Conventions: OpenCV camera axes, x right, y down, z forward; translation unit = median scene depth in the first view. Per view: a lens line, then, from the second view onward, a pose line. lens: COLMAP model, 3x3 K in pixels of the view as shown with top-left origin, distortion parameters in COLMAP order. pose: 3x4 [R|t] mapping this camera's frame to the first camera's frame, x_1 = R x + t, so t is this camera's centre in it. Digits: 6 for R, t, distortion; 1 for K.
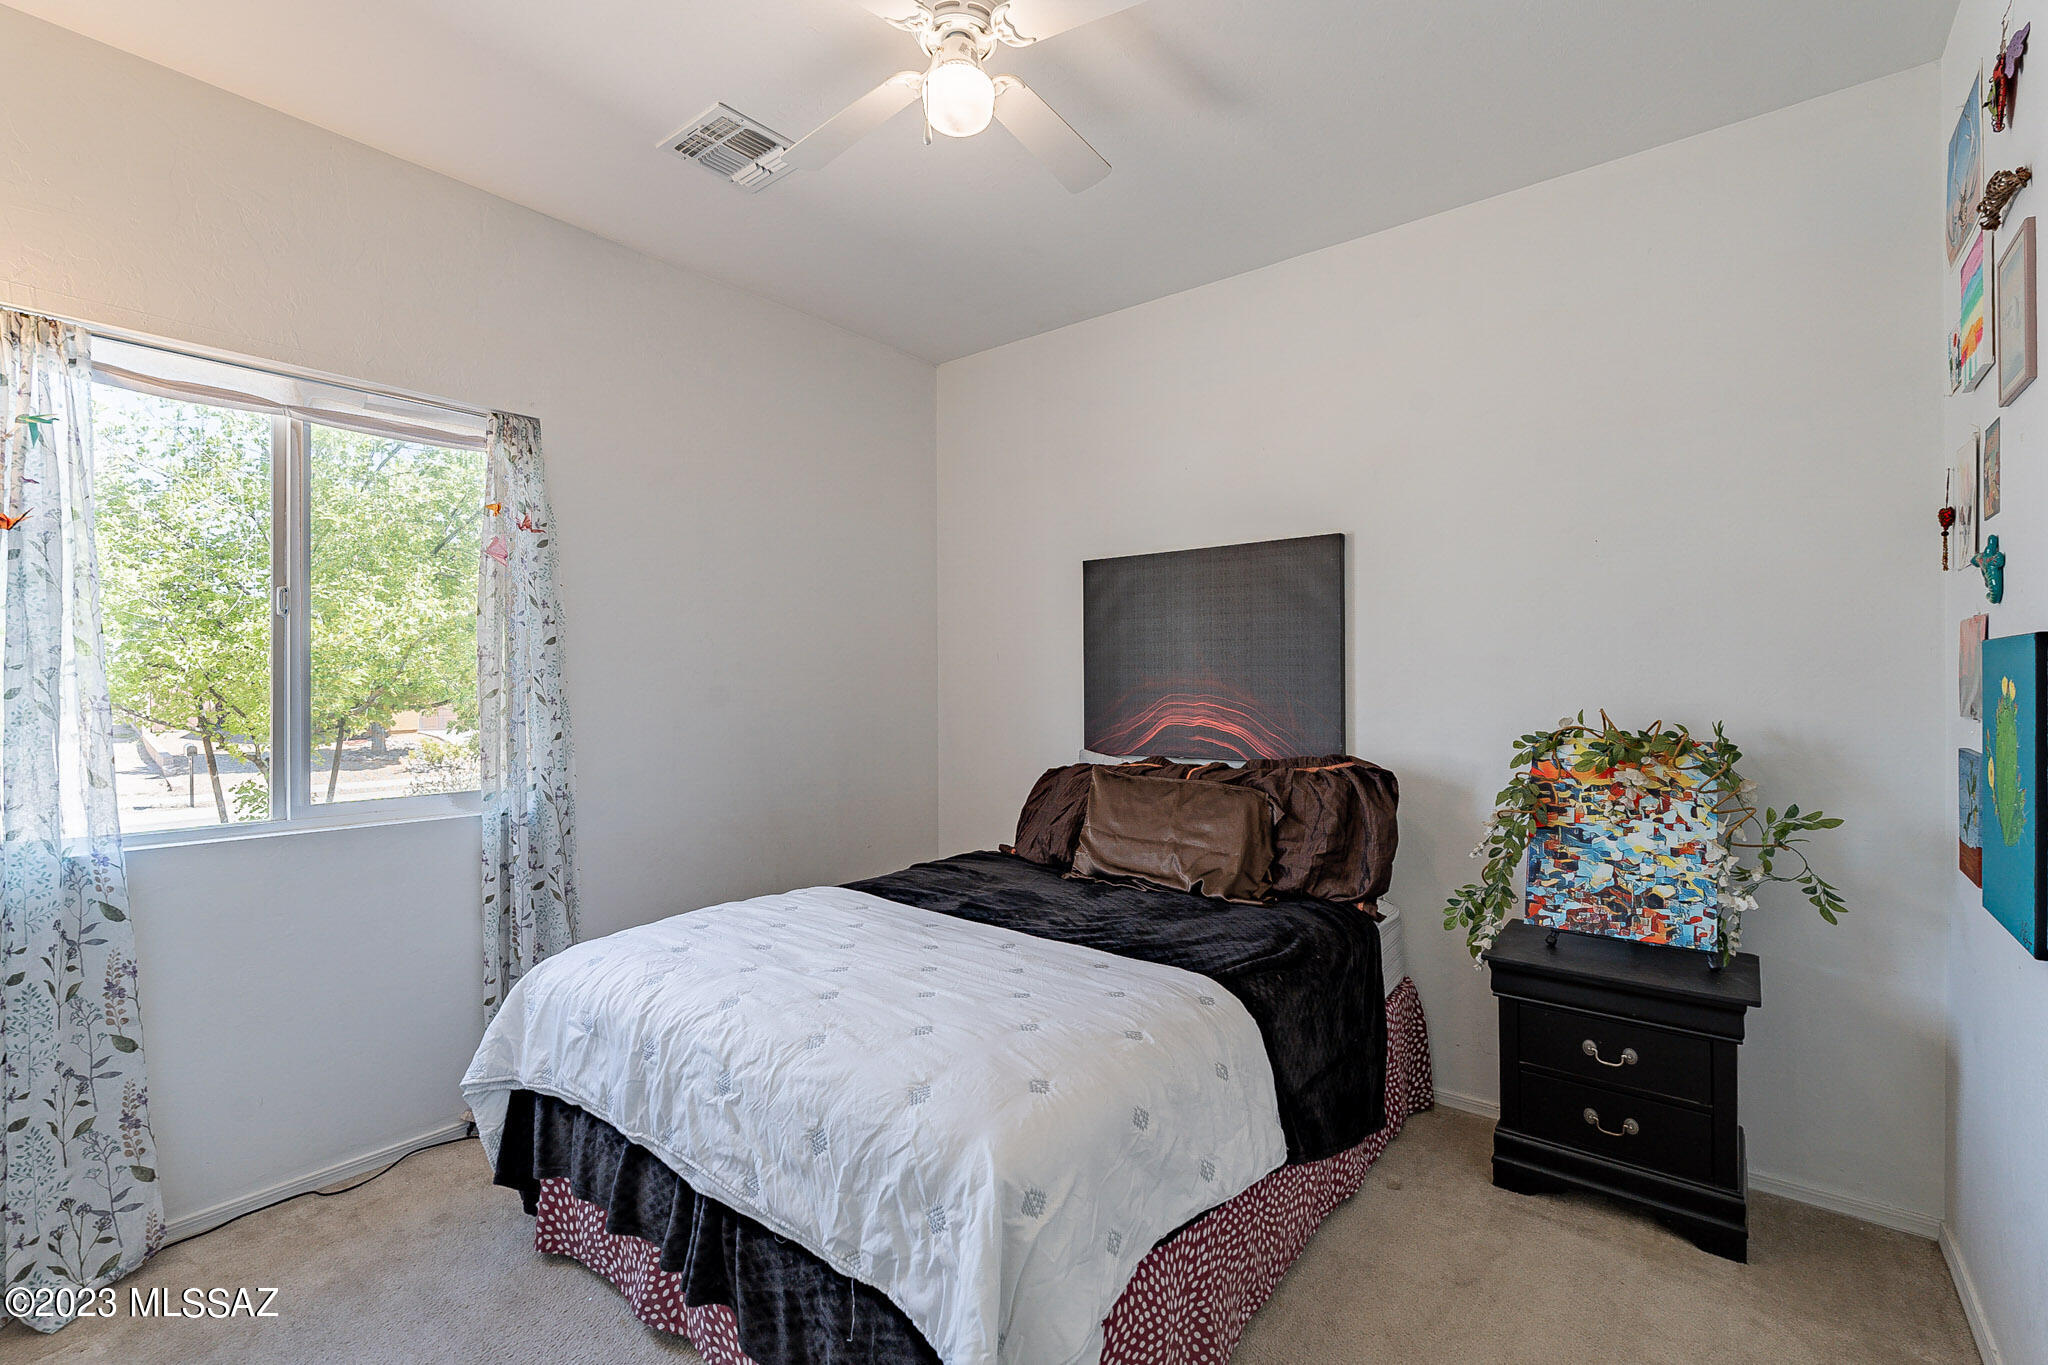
lens RADIAL K [[905.5, 0, 1024.0], [0, 905.5, 682.5], [0, 0, 1]] dist [-0.000989, 0.000124]
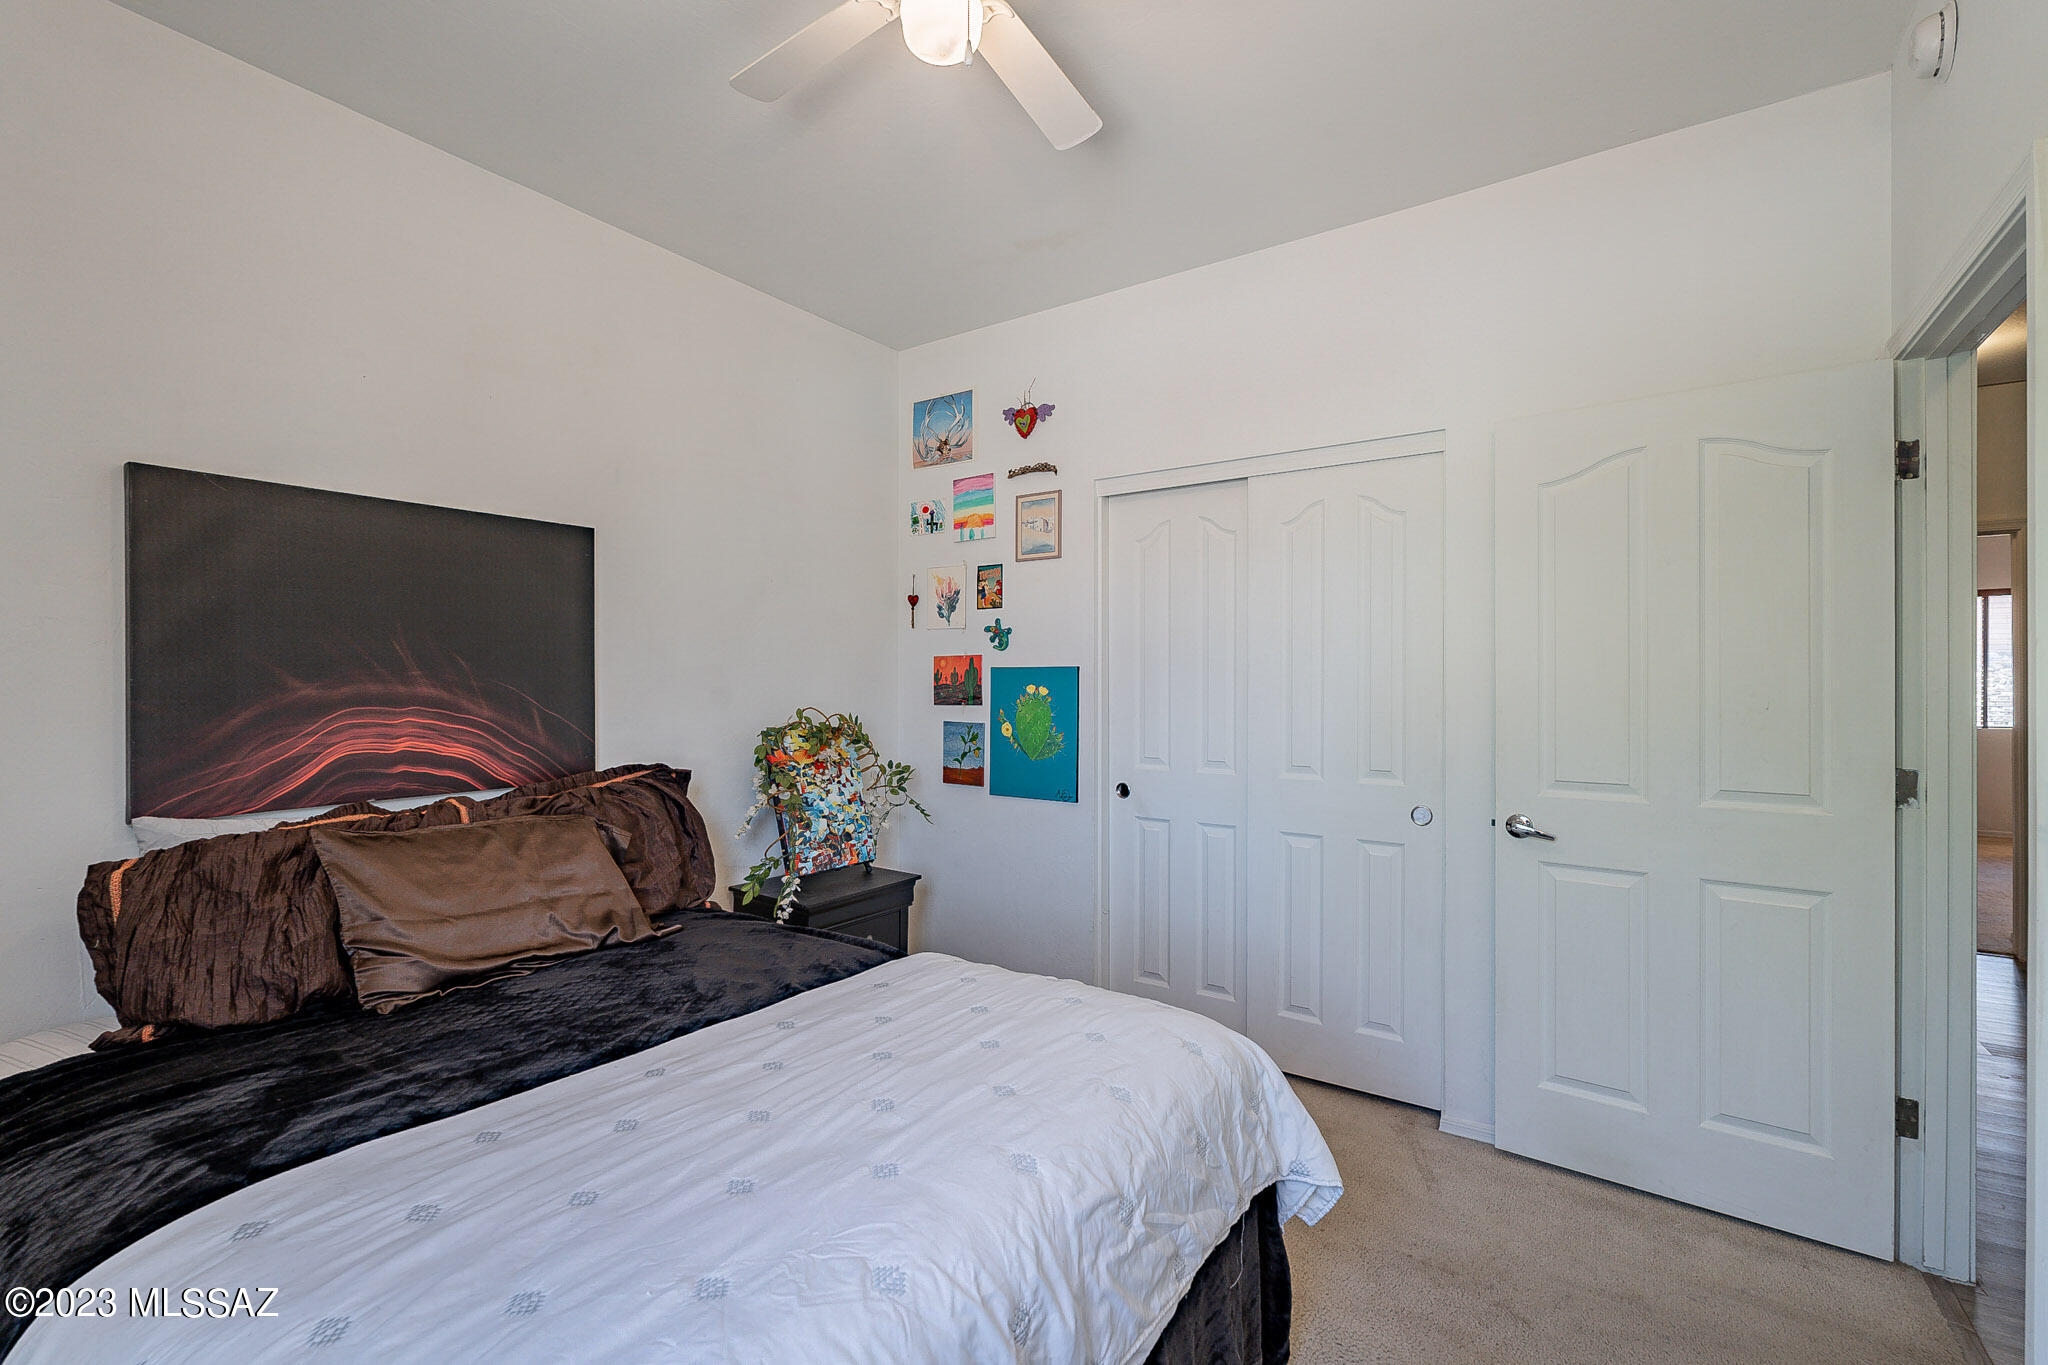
lens RADIAL K [[898.2, 0, 1024.0], [0, 898.2, 682.5], [0, 0, 1]] dist [-0.002457, 0.000414]
pose [[-0.076450, 0.004534, 0.997063, -0.759949], [0.002585, 0.999987, -0.004349, -0.001863], [-0.997070, 0.002245, -0.076460, 0.800962]]
